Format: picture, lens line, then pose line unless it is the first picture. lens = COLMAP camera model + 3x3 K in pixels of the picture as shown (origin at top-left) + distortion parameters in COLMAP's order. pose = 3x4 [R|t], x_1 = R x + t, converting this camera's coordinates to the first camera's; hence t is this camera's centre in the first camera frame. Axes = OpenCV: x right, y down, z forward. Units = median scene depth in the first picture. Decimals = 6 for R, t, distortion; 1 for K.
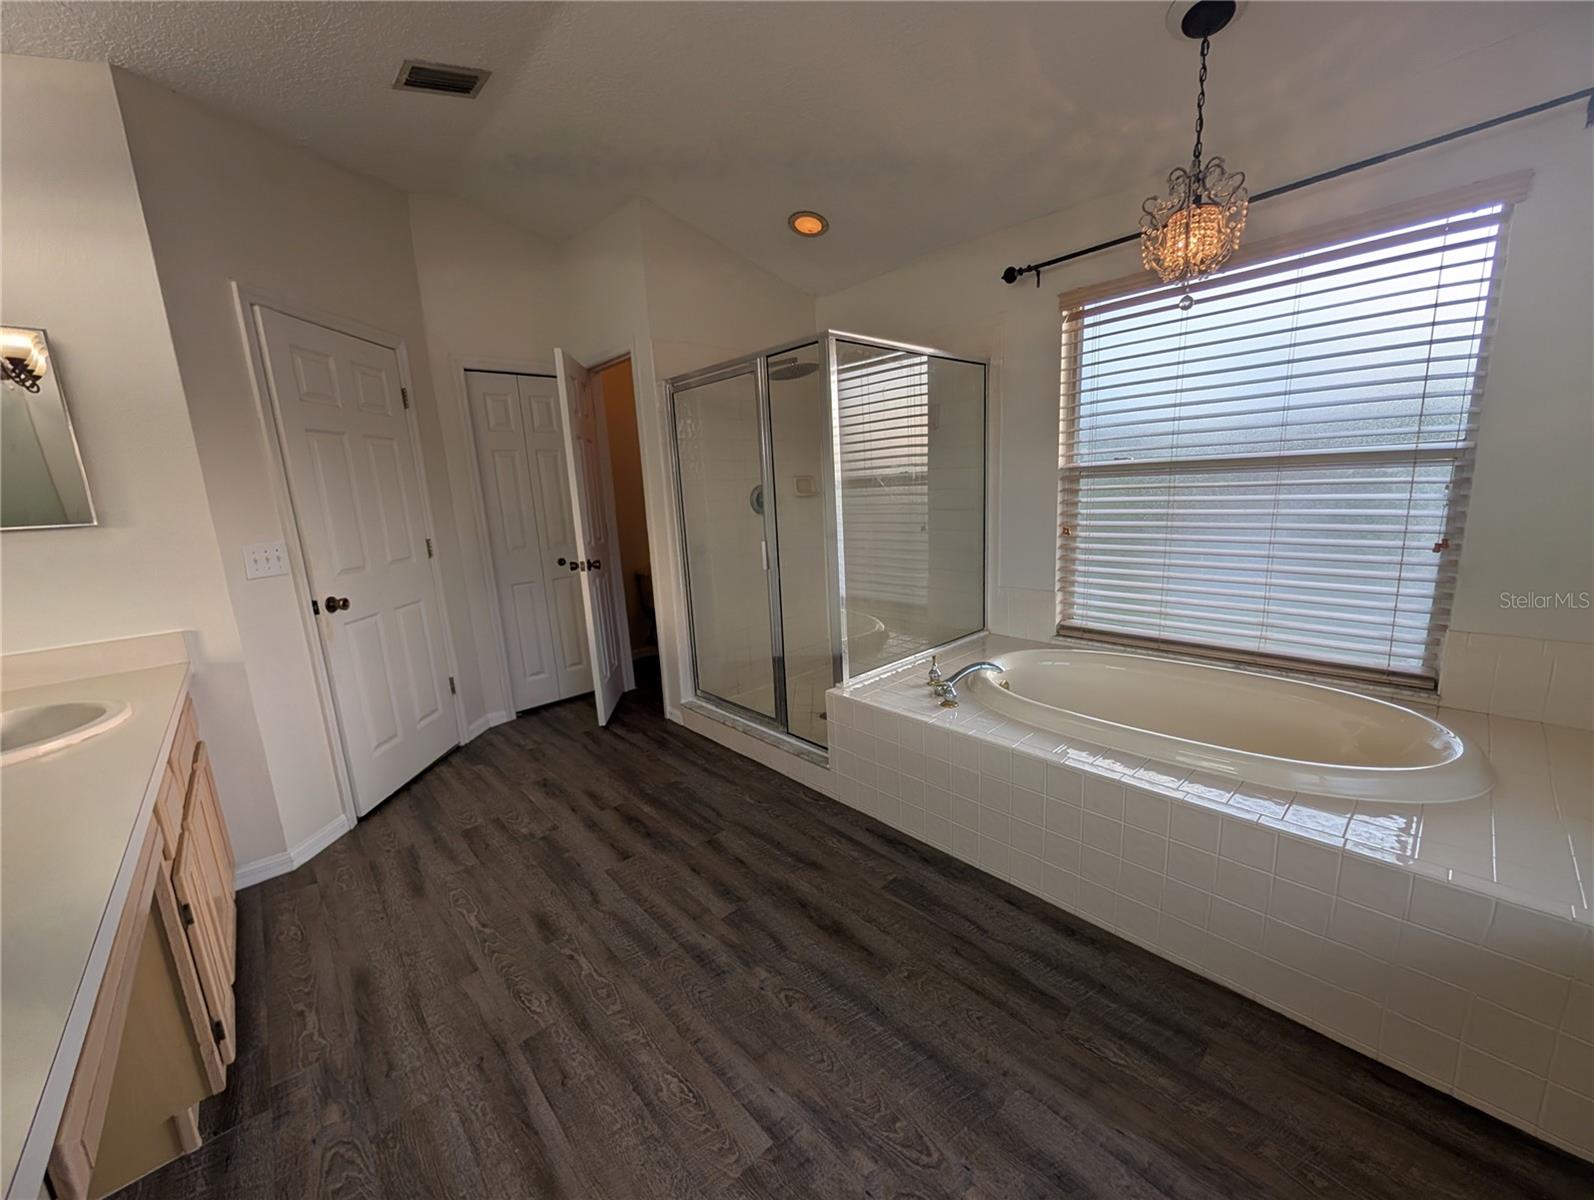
lens RADIAL K [[608.0, 0, 801.0], [0, 608.0, 604.9], [0, 0, 1]] dist [0.002174, 0.000324]
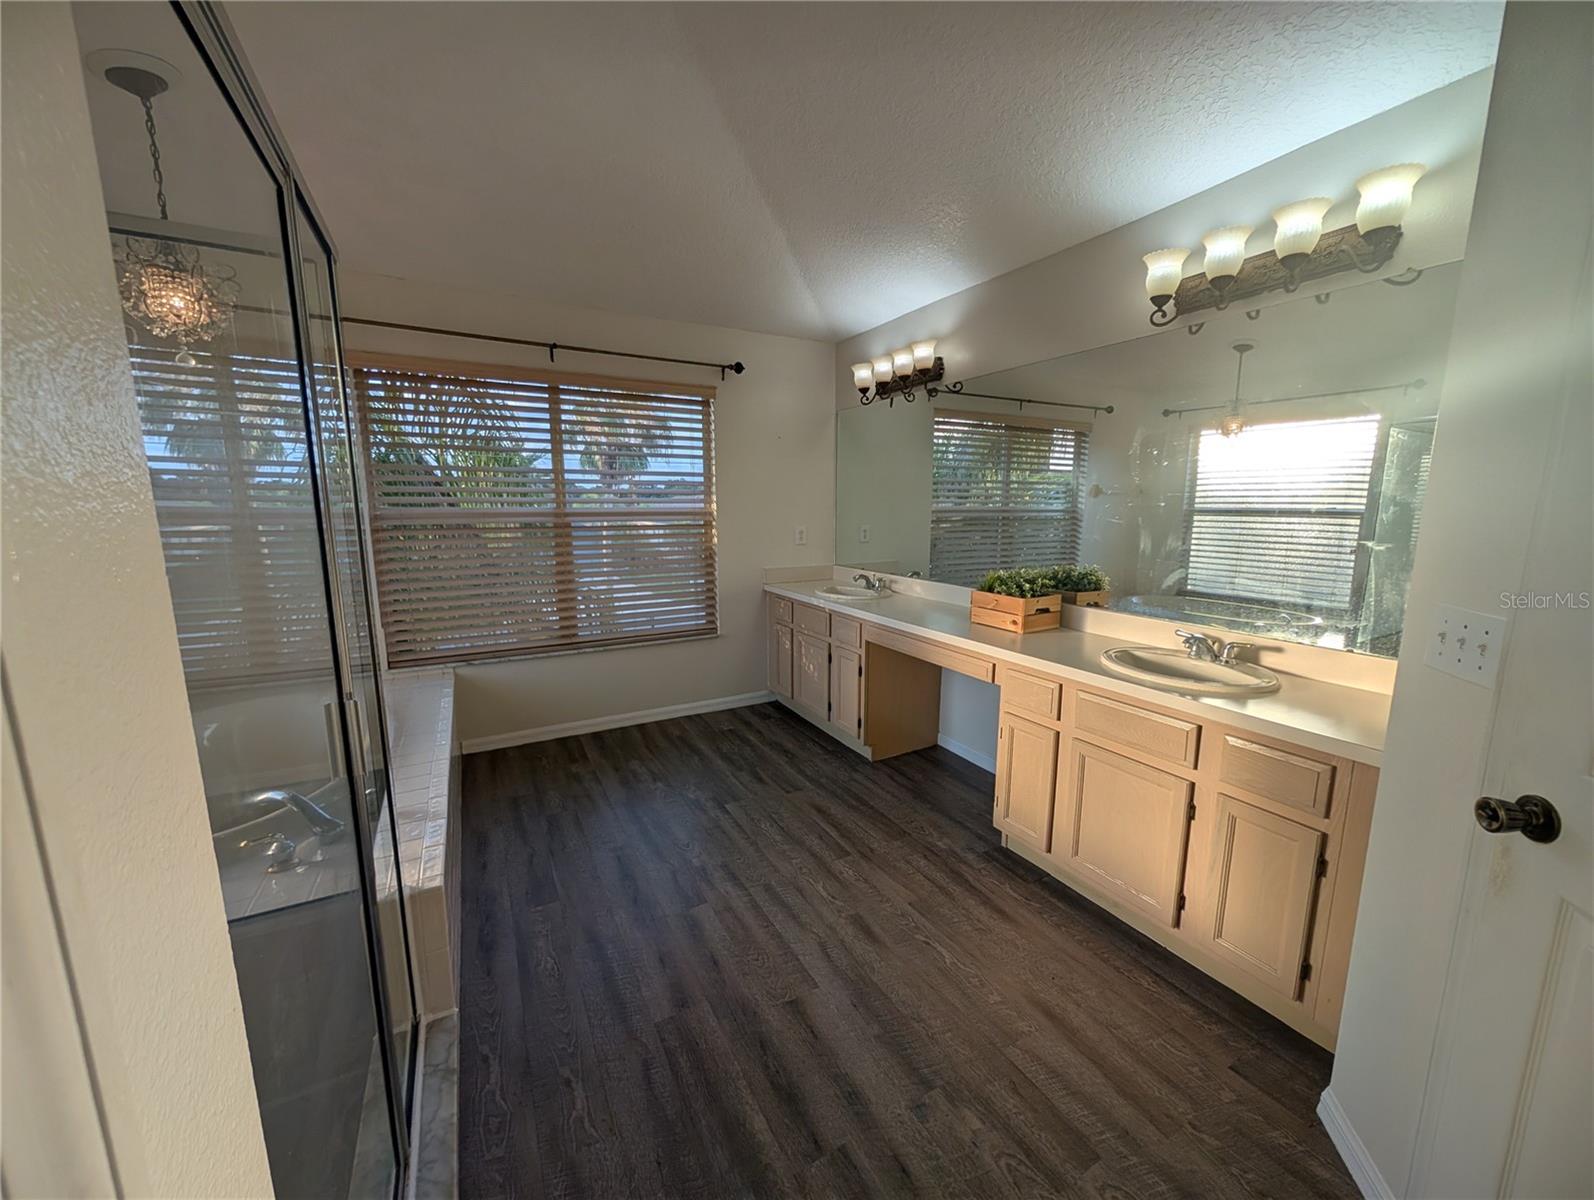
lens RADIAL K [[608.4, 0, 800.6], [0, 608.4, 604.7], [0, 0, 1]] dist [0.001989, 0.000548]
pose [[-0.971033, 0.008548, 0.238791, -0.471740], [0.091299, 0.936806, 0.337726, -0.299115], [-0.220814, 0.349744, -0.910450, 1.484448]]
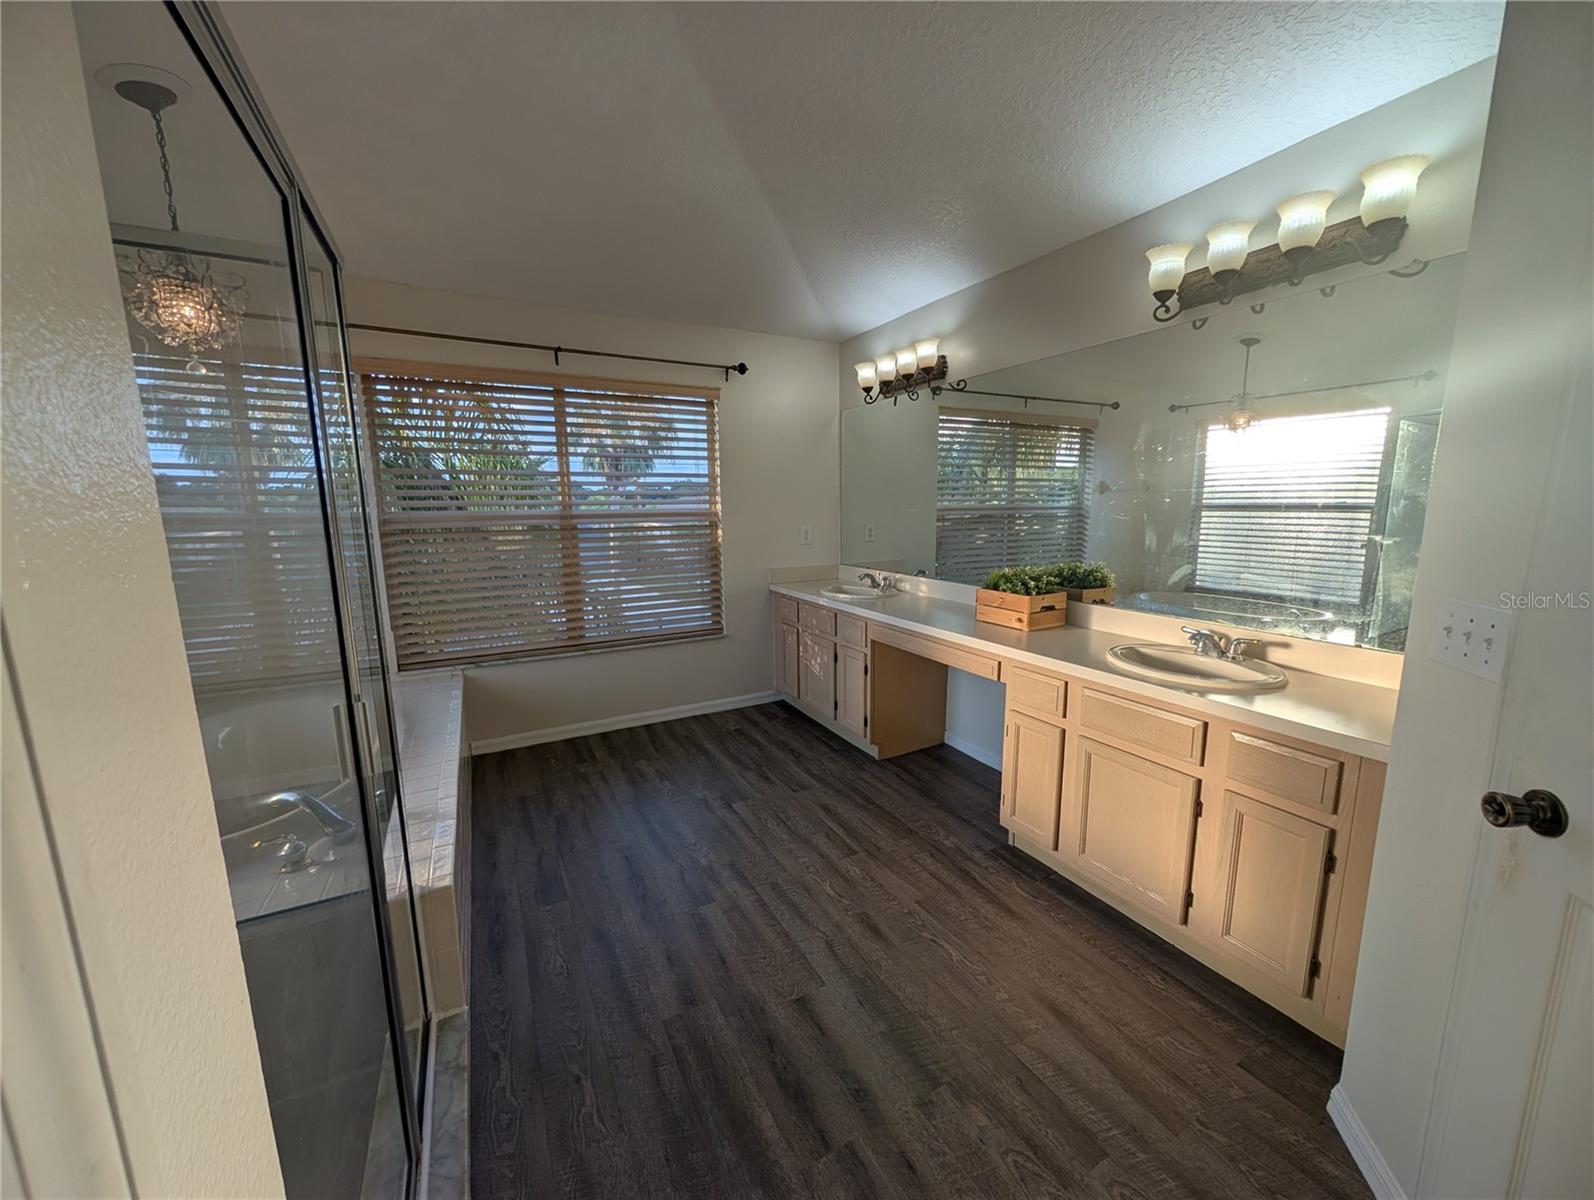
lens RADIAL K [[608.0, 0, 801.0], [0, 608.0, 604.9], [0, 0, 1]] dist [0.002174, 0.000324]
pose [[-0.968213, 0.016854, 0.249558, -0.476405], [0.103258, 0.935672, 0.337424, -0.299512], [-0.227817, 0.352467, -0.907671, 1.485772]]
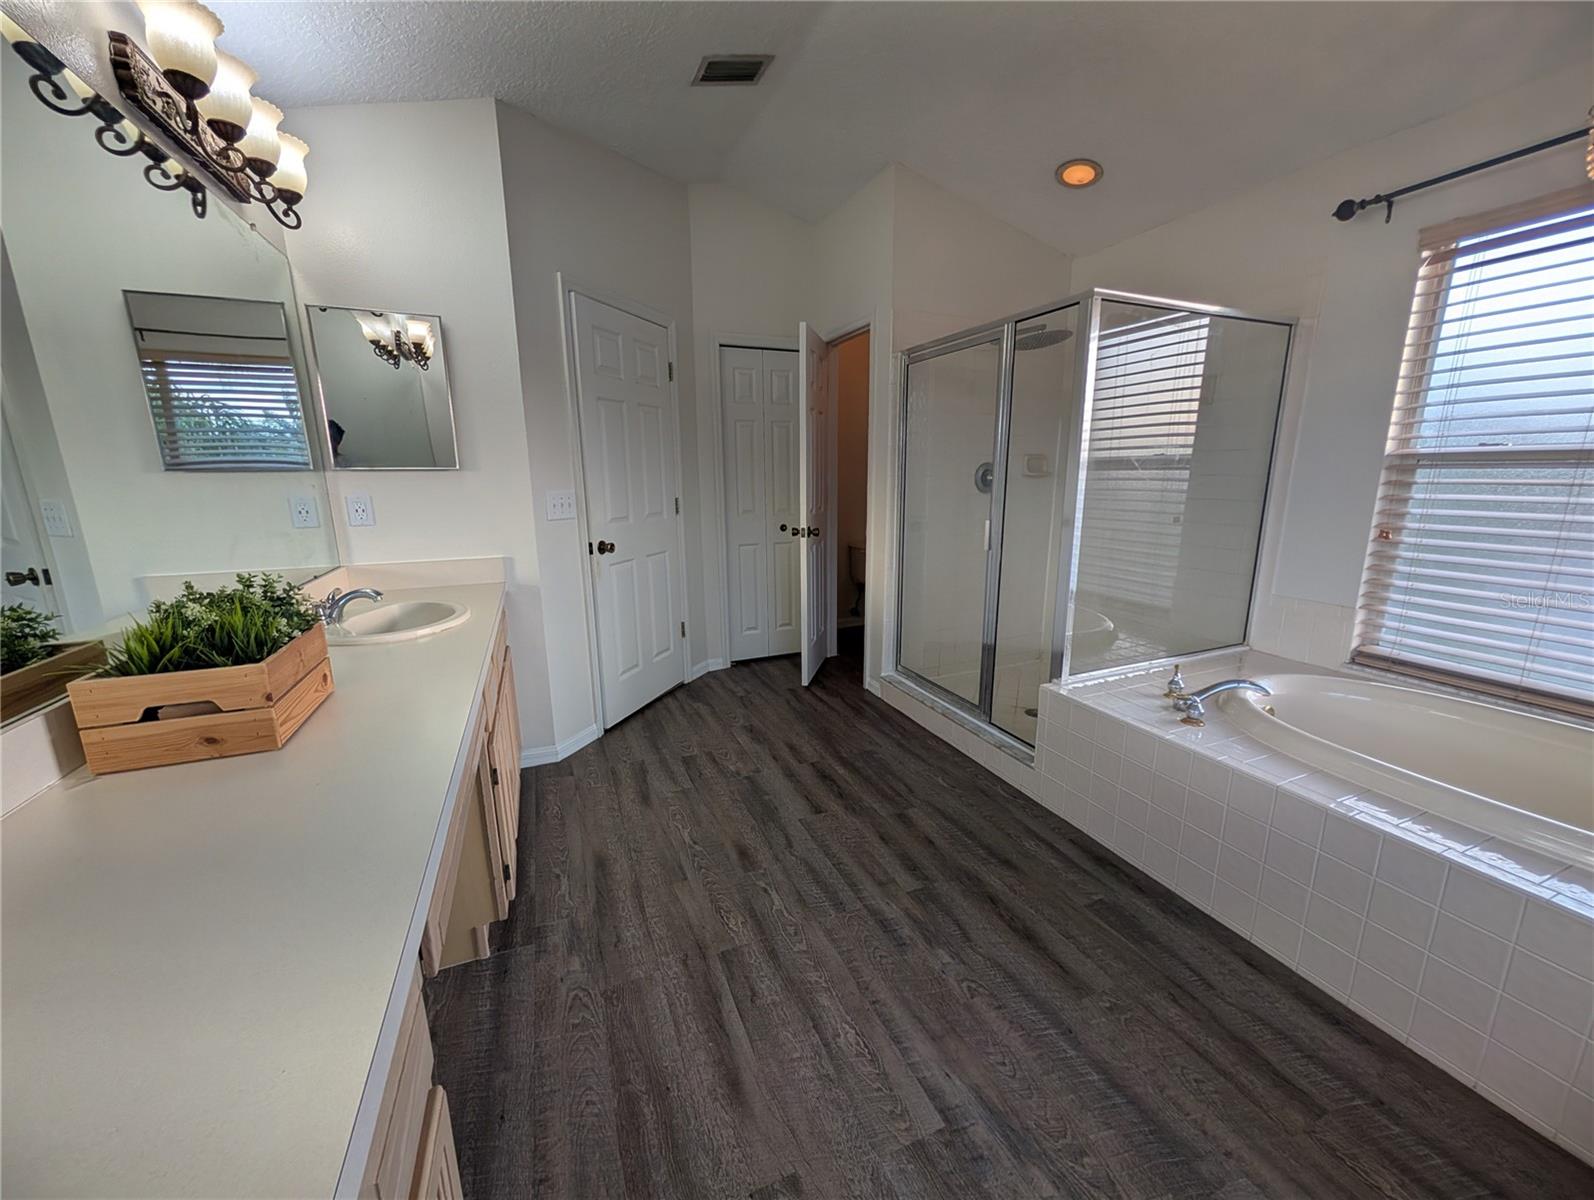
lens RADIAL K [[608.0, 0, 801.0], [0, 608.0, 604.9], [0, 0, 1]] dist [0.002174, 0.000324]
pose [[0.942704, 0.114320, -0.313433, -0.029343], [-0.104352, 0.993359, 0.048458, 0.014494], [0.316891, -0.012974, 0.948373, 0.004292]]
